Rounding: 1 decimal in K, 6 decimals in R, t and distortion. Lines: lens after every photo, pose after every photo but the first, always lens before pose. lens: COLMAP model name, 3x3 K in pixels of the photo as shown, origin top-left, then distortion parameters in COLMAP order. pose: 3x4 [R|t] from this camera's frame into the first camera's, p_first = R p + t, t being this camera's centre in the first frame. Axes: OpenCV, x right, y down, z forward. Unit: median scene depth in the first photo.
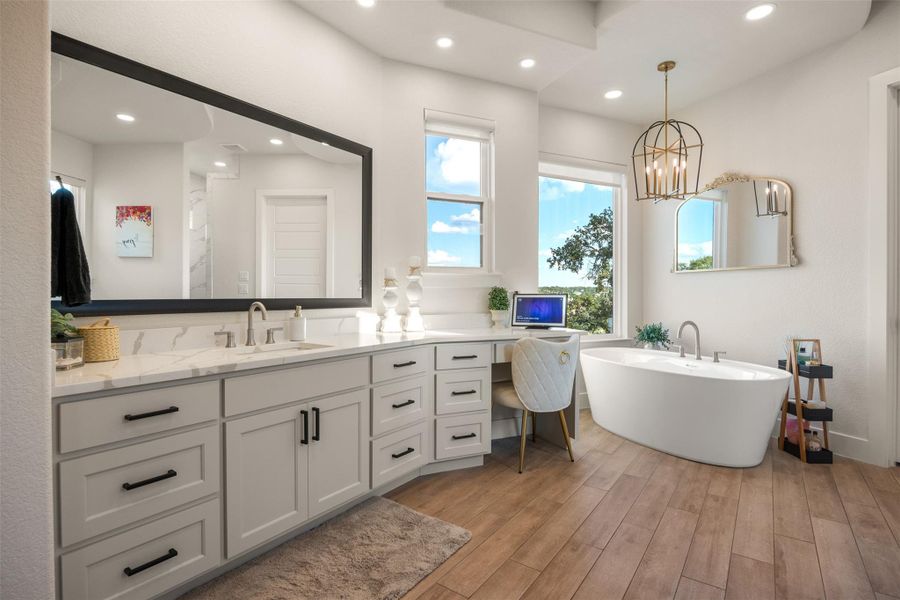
lens RADIAL K [[438.3, 0, 454.3], [0, 438.3, 298.0], [0, 0, 1]] dist [-0.005499, -0.000239]
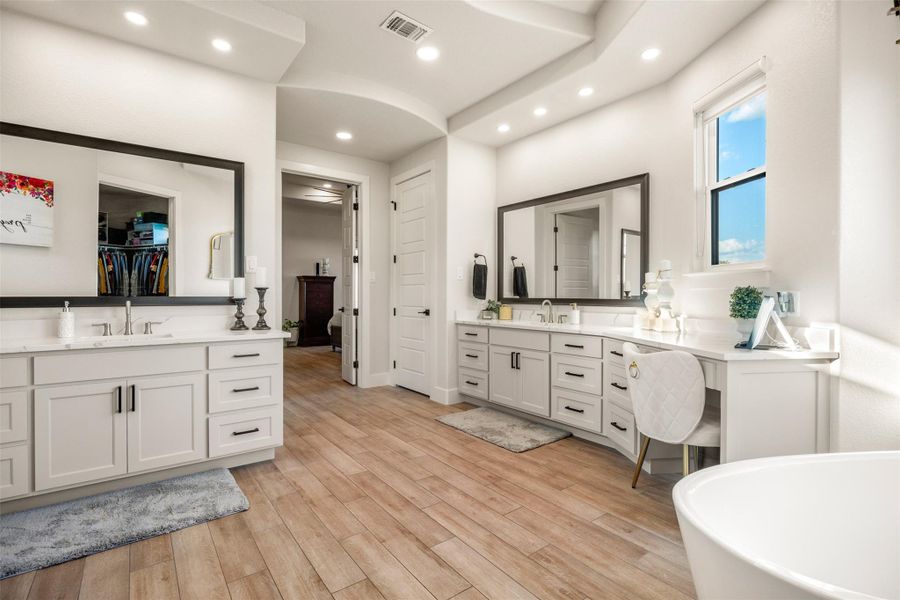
lens RADIAL K [[438.3, 0, 455.8], [0, 438.3, 296.7], [0, 0, 1]] dist [-0.005499, -0.000239]
pose [[-0.295516, -0.001955, -0.955336, 1.455157], [-0.014188, 0.999897, 0.002343, -0.004038], [0.955232, 0.014247, -0.295514, 1.147834]]
